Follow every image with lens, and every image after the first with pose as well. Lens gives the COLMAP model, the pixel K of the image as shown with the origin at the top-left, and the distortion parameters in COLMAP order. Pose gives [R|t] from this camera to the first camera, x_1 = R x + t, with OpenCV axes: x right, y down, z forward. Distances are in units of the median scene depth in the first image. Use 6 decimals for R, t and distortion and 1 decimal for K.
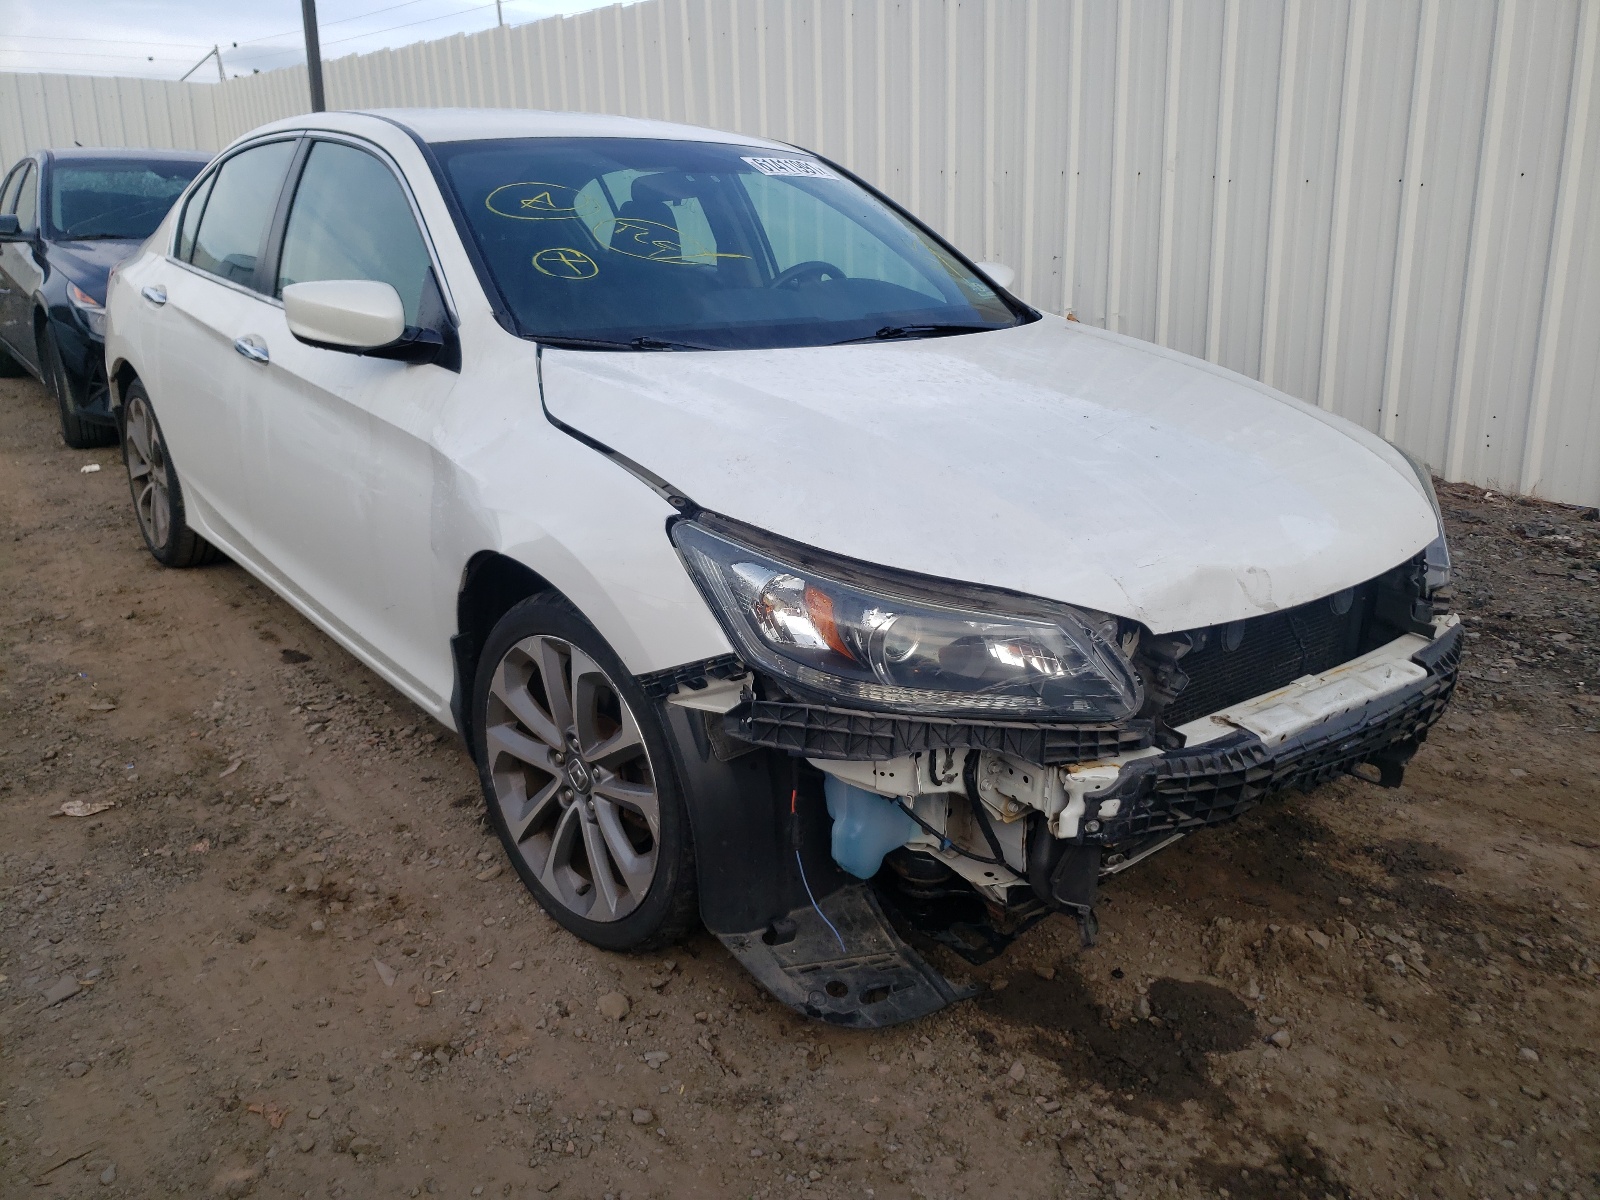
lens RADIAL K [[1230.2, 0, 800.0], [0, 1230.2, 600.0], [0, 0, 1]] dist [0.010395, -0.001304]
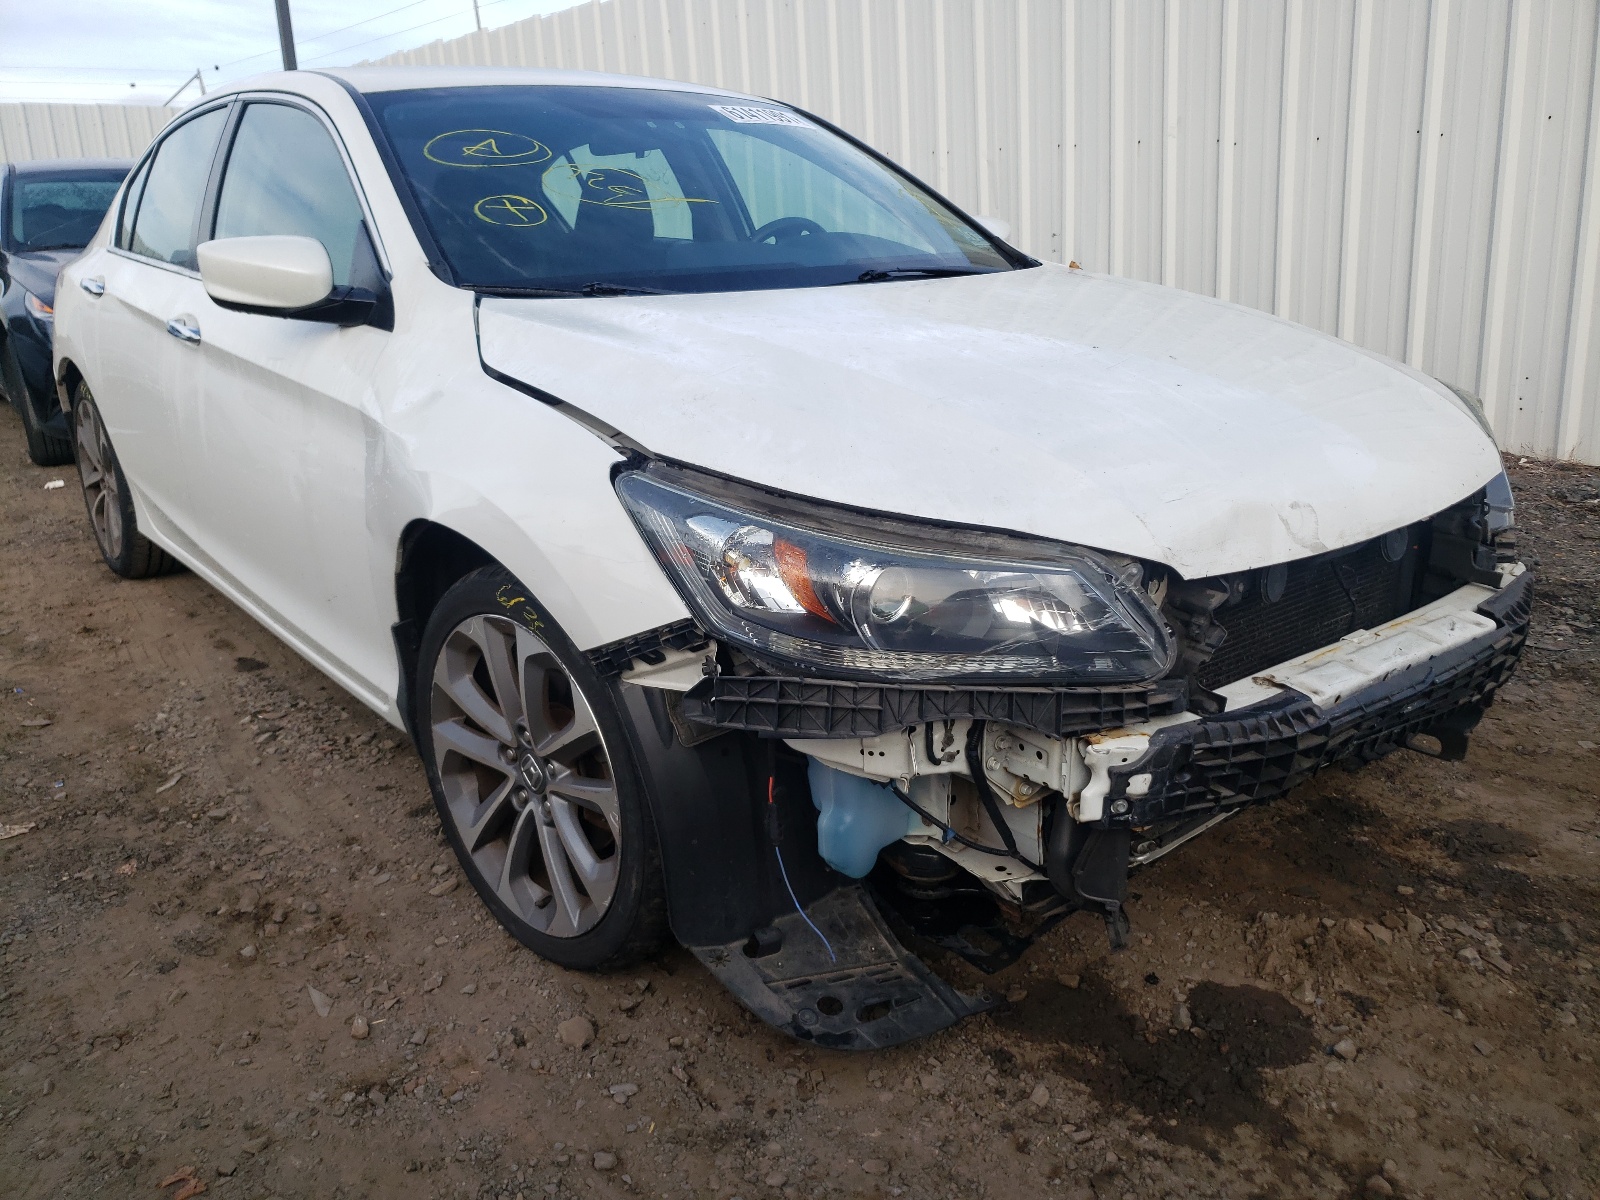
lens RADIAL K [[1226.6, 0, 794.1], [0, 1226.6, 616.8], [0, 0, 1]] dist [-0.008946, 0.041200]
pose [[0.999374, -0.032629, -0.013659, 0.024296], [0.032620, 0.999467, -0.000847, 0.038917], [0.013679, 0.000401, 0.999906, 0.126999]]
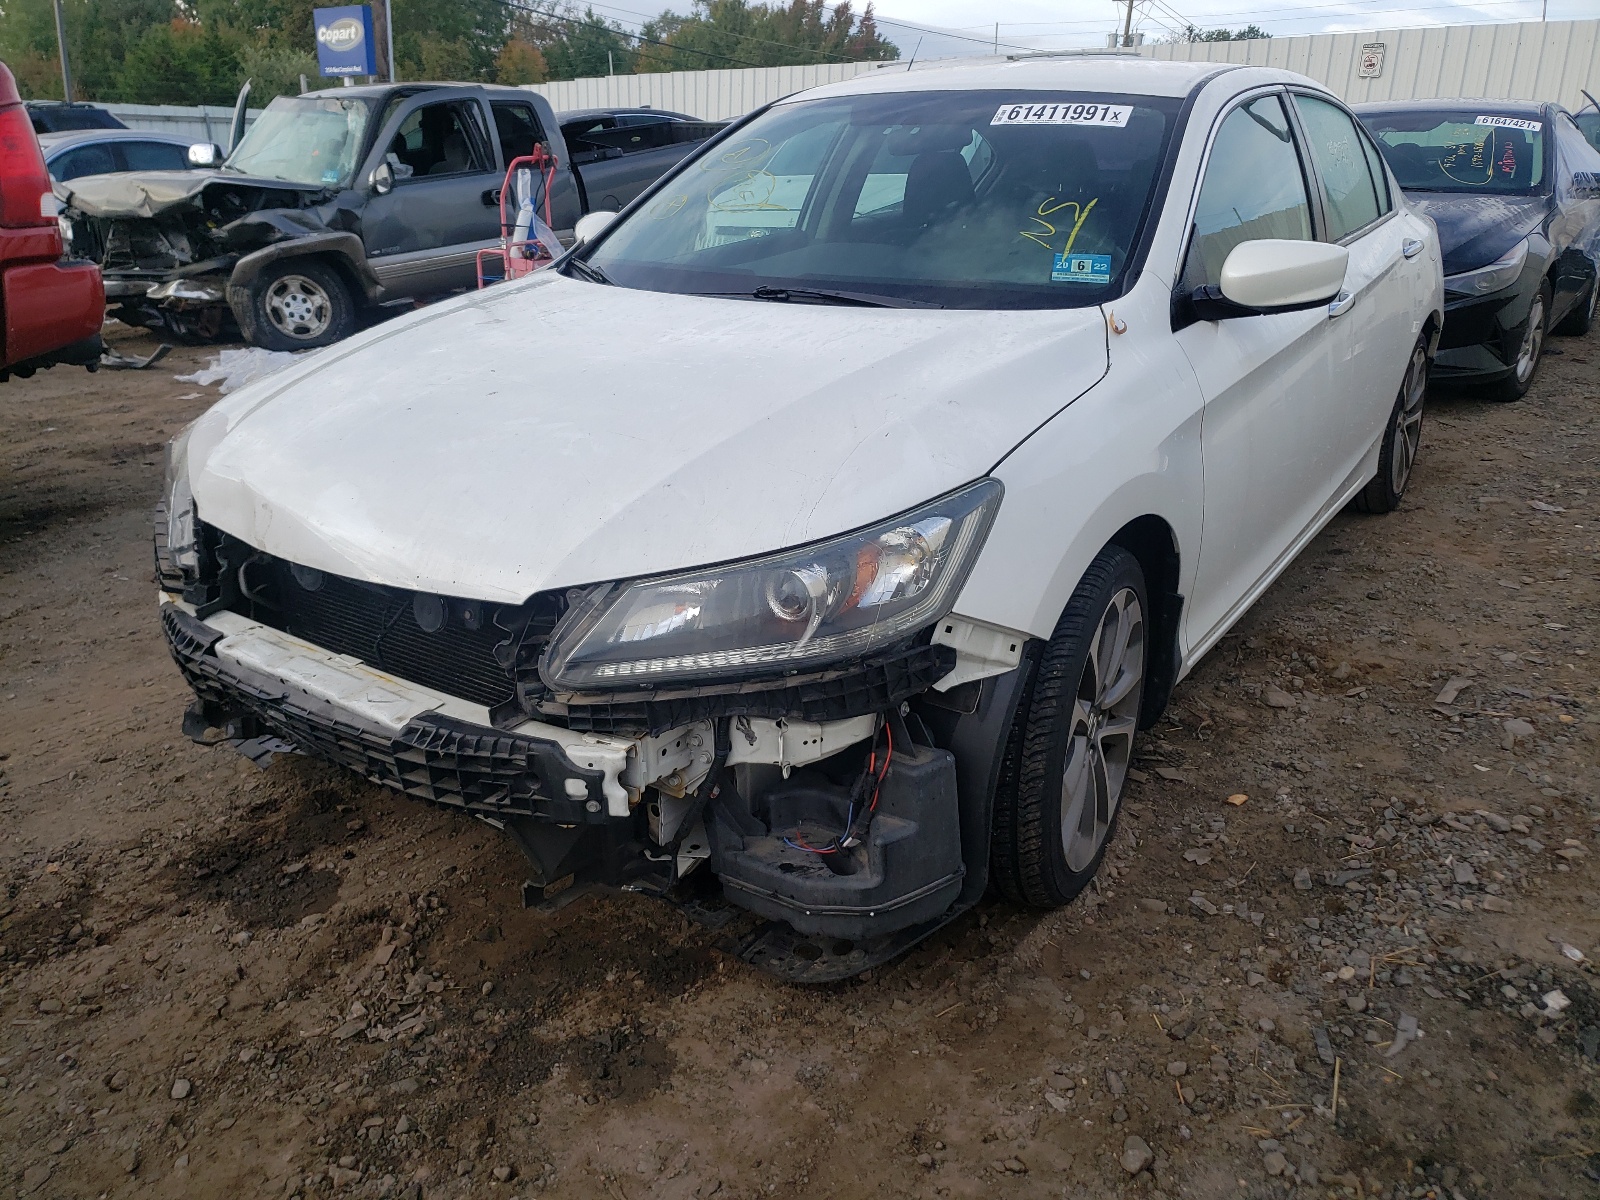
lens RADIAL K [[1230.2, 0, 800.0], [0, 1230.2, 600.0], [0, 0, 1]] dist [0.010395, -0.001304]
pose [[0.295223, 0.338060, -0.893621, 1.323255], [-0.291310, 0.922624, 0.252793, -0.313026], [0.909935, 0.185690, 0.370860, 0.943236]]
